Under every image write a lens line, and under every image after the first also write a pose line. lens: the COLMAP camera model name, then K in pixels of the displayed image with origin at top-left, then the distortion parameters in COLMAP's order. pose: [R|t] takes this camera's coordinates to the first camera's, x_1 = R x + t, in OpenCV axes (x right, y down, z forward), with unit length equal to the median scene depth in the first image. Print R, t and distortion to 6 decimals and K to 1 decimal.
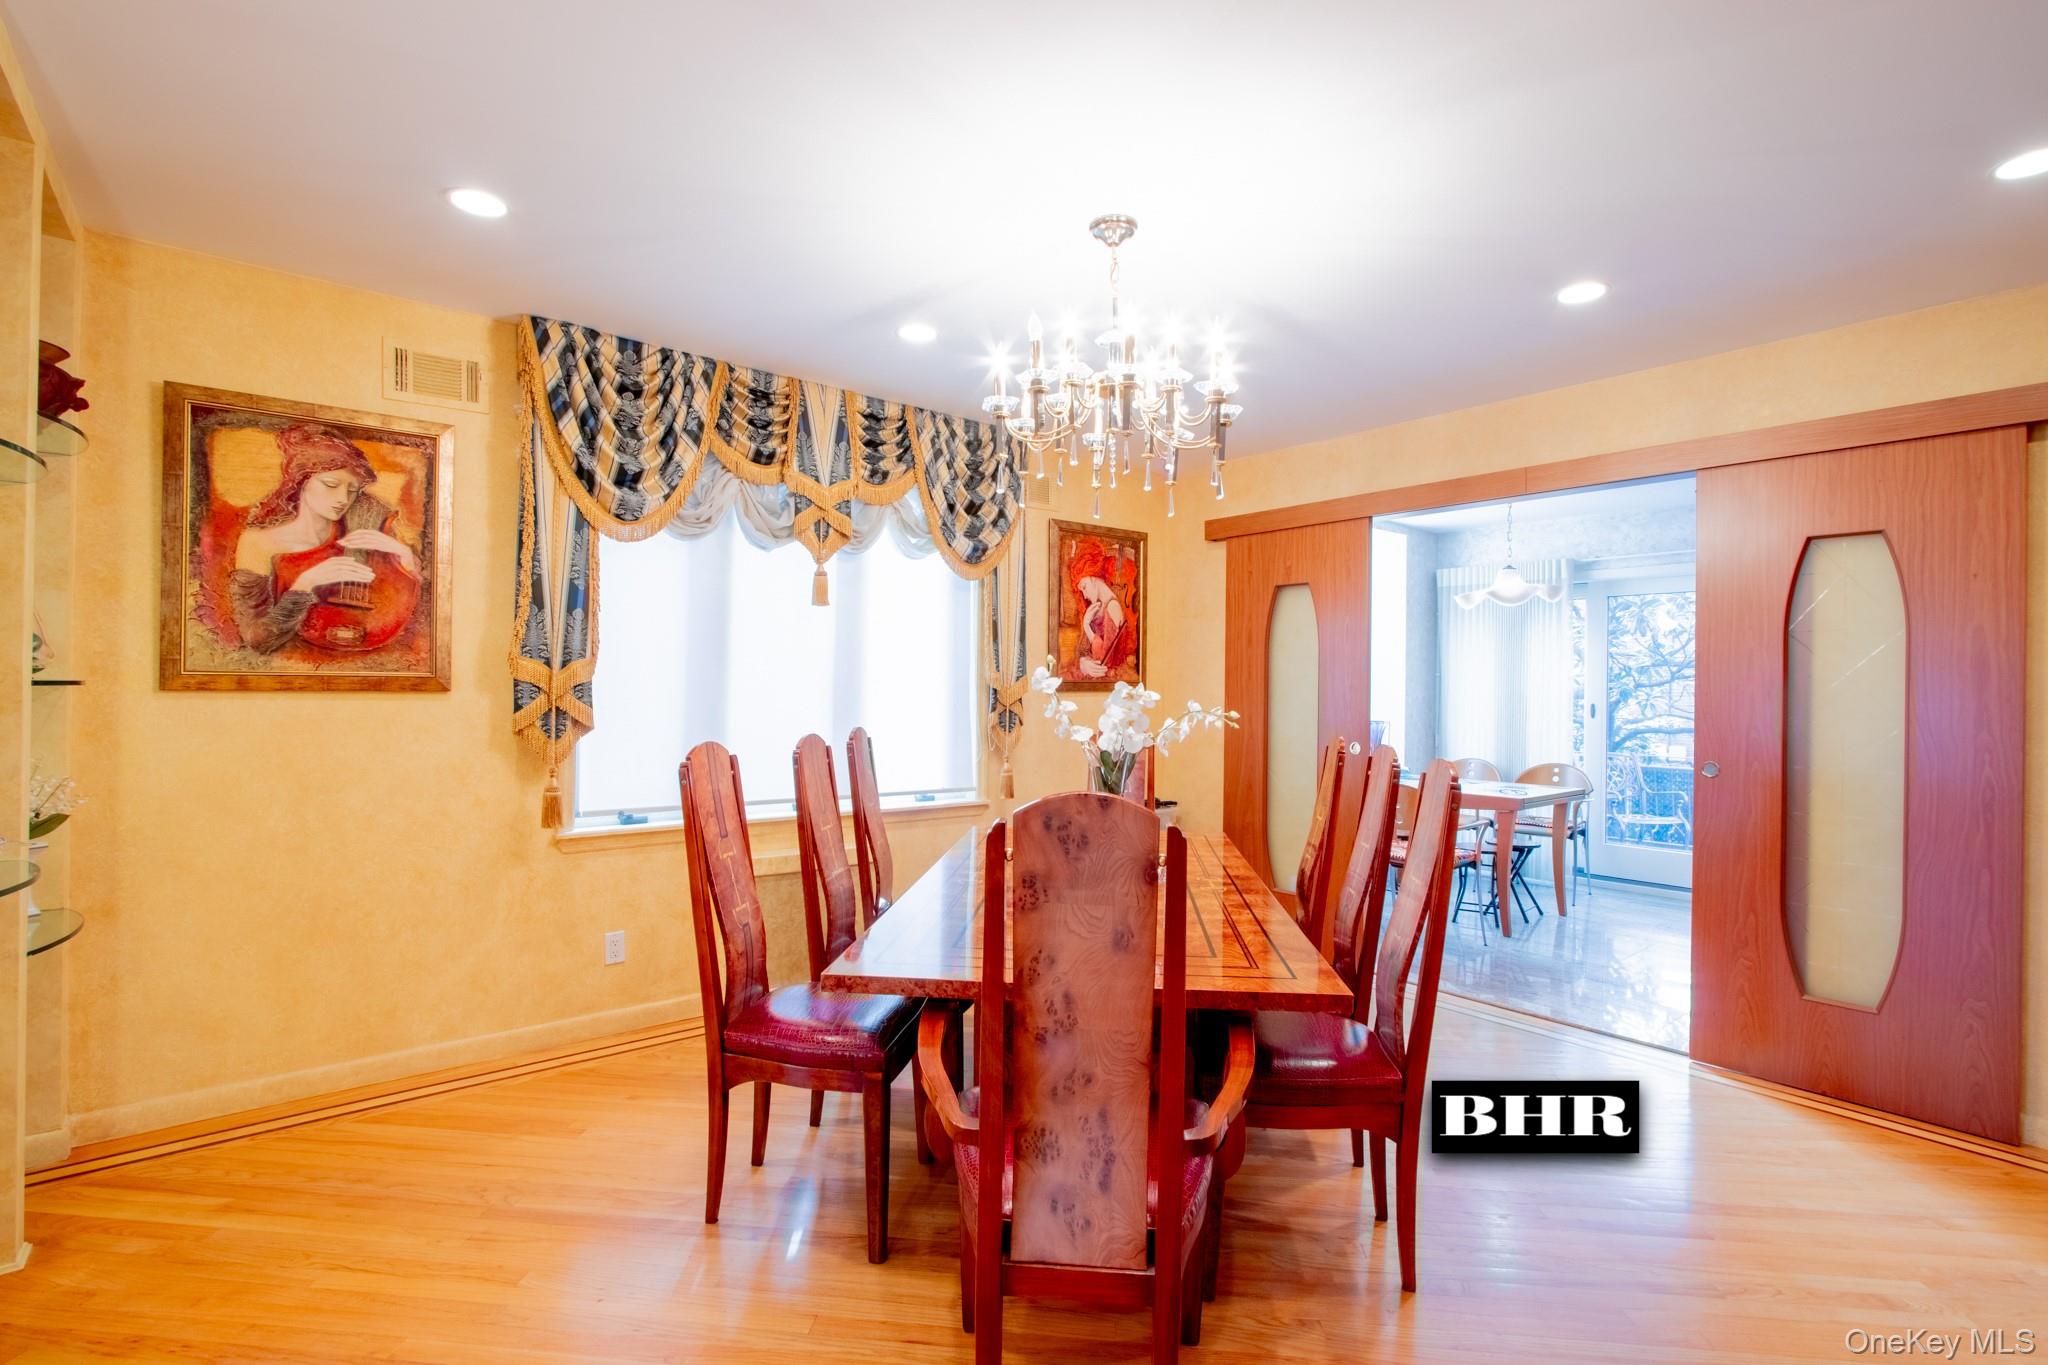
lens RADIAL K [[943.0, 0, 1018.6], [0, 943.0, 690.1], [0, 0, 1]] dist [-0.017088, 0.003410]
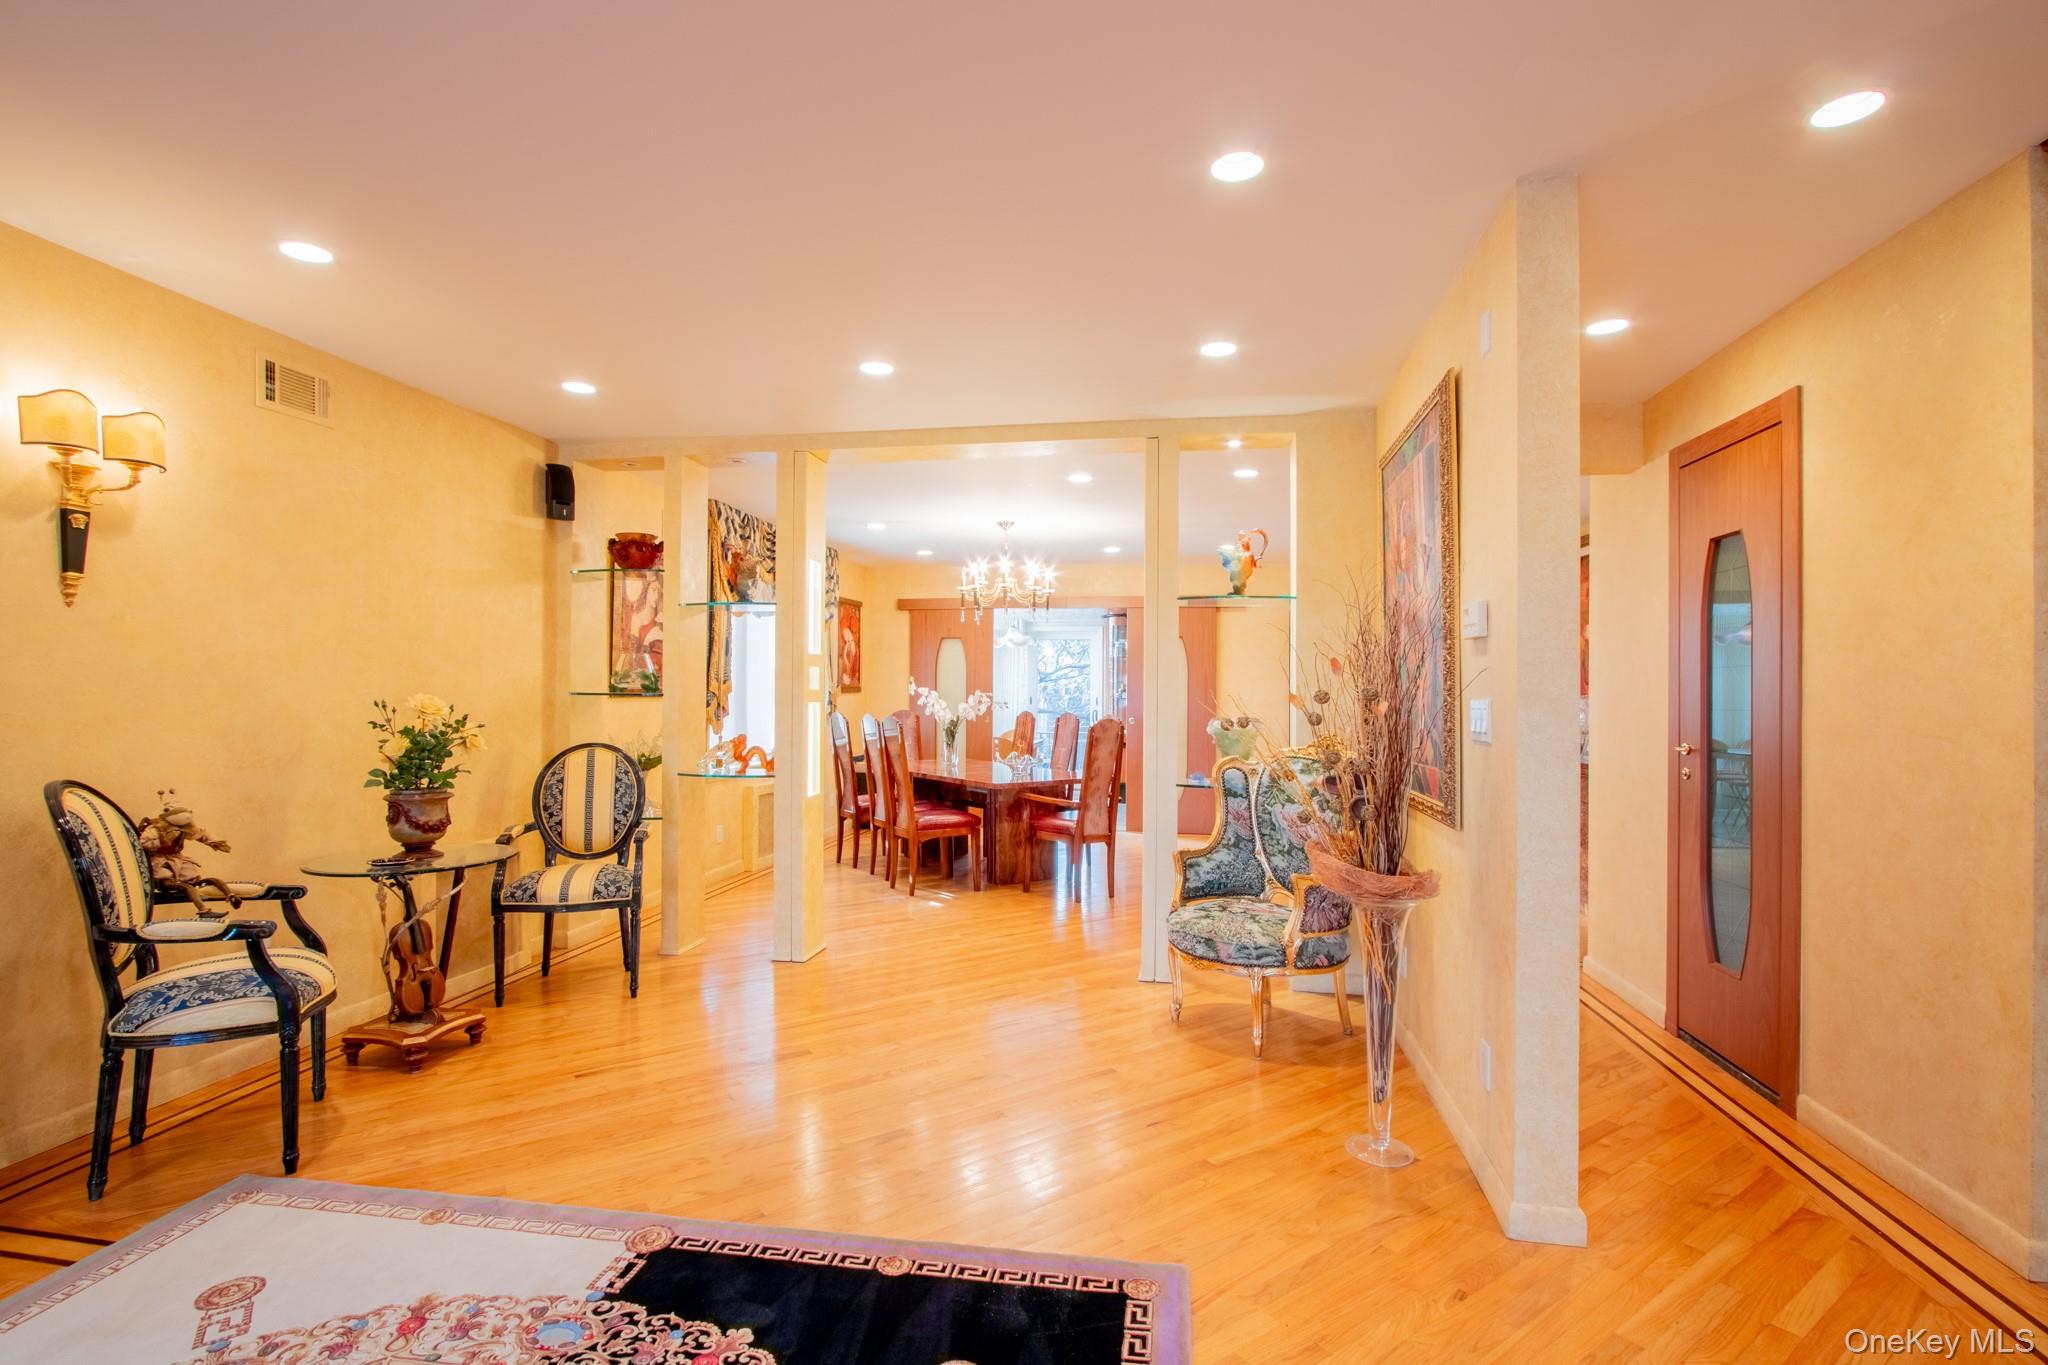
lens RADIAL K [[943.0, 0, 1025.9], [0, 943.0, 682.8], [0, 0, 1]] dist [-0.017088, 0.003410]
pose [[0.765537, 0.009506, 0.643321, -1.305287], [-0.010921, 0.999939, -0.001780, -0.030576], [-0.643299, -0.005664, 0.765594, -0.912125]]
